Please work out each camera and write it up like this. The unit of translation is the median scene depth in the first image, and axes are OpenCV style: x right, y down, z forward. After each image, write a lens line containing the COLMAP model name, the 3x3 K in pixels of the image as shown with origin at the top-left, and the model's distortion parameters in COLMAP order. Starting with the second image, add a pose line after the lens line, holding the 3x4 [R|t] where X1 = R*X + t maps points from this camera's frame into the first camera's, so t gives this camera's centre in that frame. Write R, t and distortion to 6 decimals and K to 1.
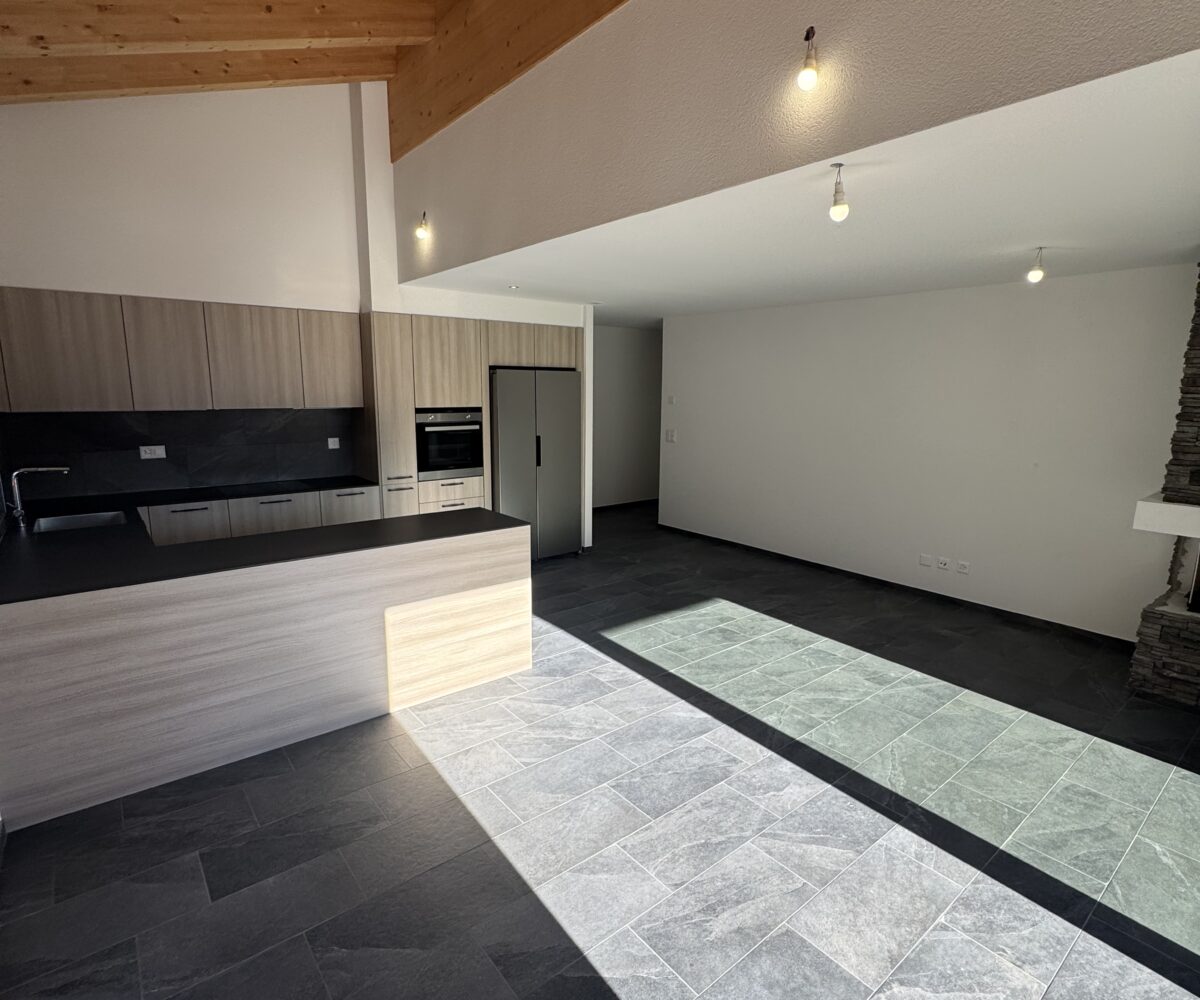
lens RADIAL K [[636.3, 0, 601.1], [0, 636.3, 501.7], [0, 0, 1]] dist [-0.004526, 0.000348]
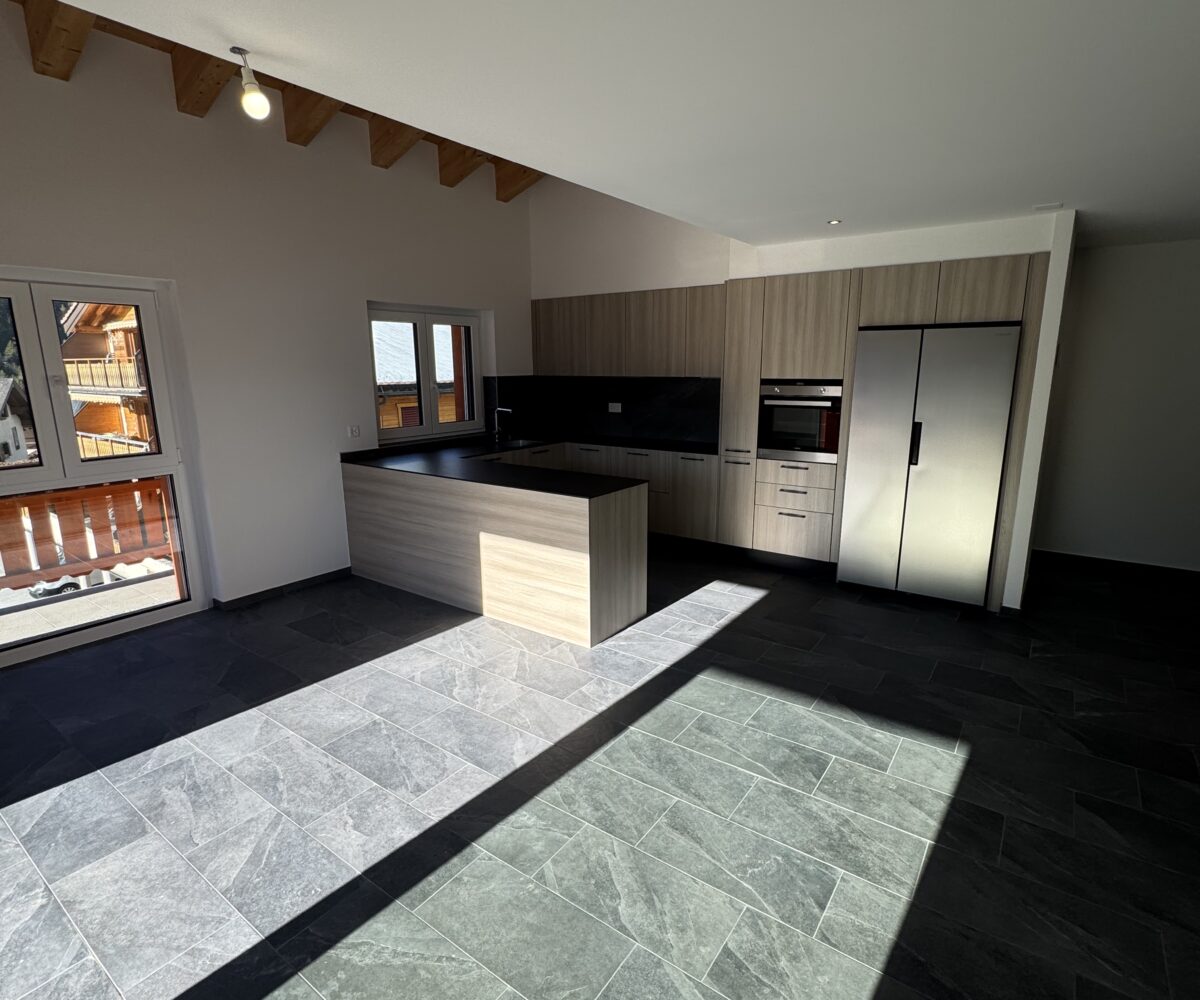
lens RADIAL K [[636.3, 0, 601.1], [0, 636.3, 501.7], [0, 0, 1]] dist [-0.004526, 0.000348]
pose [[0.263813, 0.193537, -0.944958, 0.794297], [-0.165499, 0.974218, 0.153325, -0.108027], [0.950270, 0.115941, 0.289041, 0.751221]]
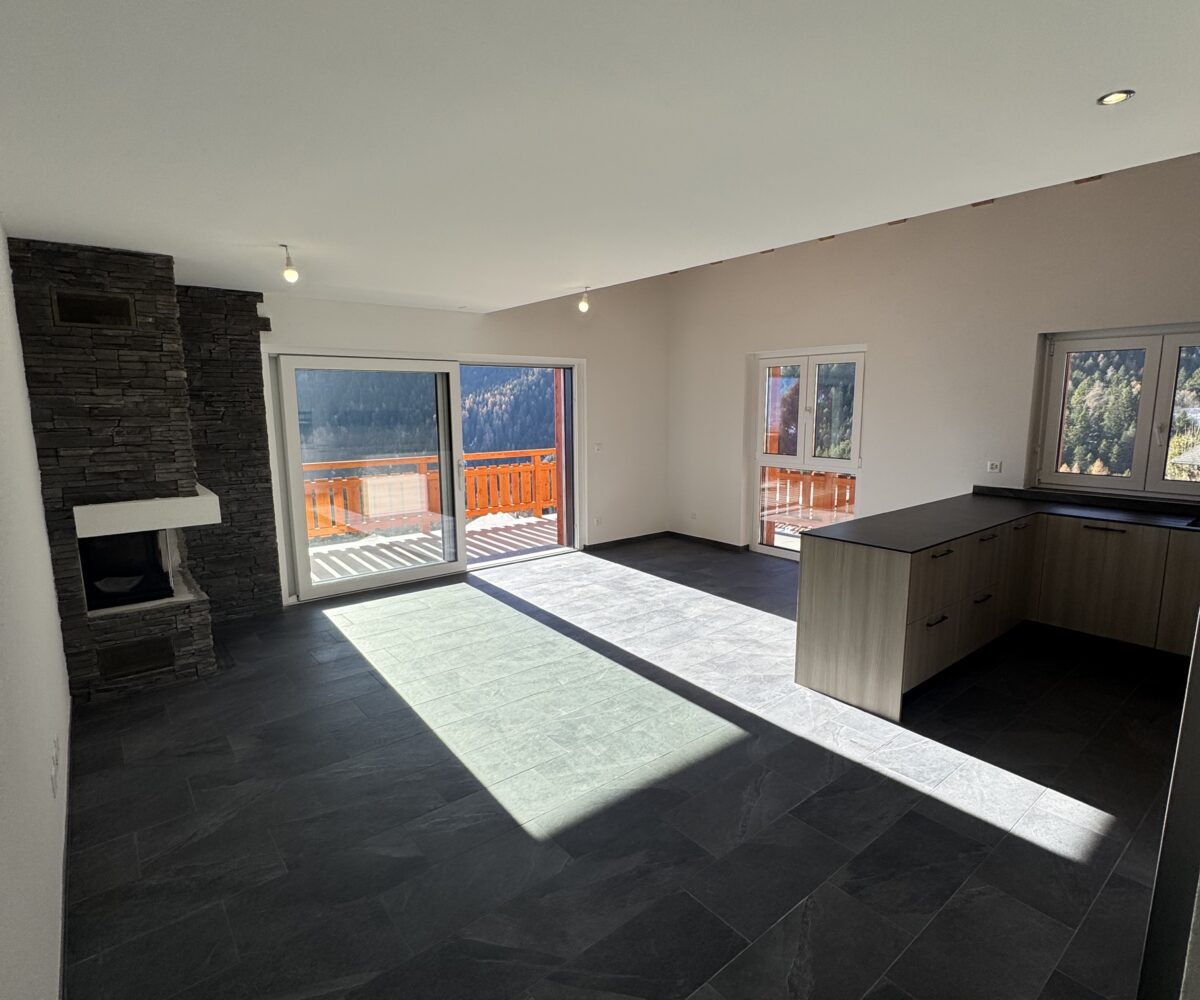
lens RADIAL K [[640.5, 0, 600.0], [0, 640.5, 500.0], [0, 0, 1]] dist [-0.004337, -0.001026]
pose [[-0.999995, -0.003287, 0.000371, 0.195047], [-0.002984, 0.944736, 0.327819, -0.332643], [-0.001428, 0.327816, -0.944741, 1.919512]]
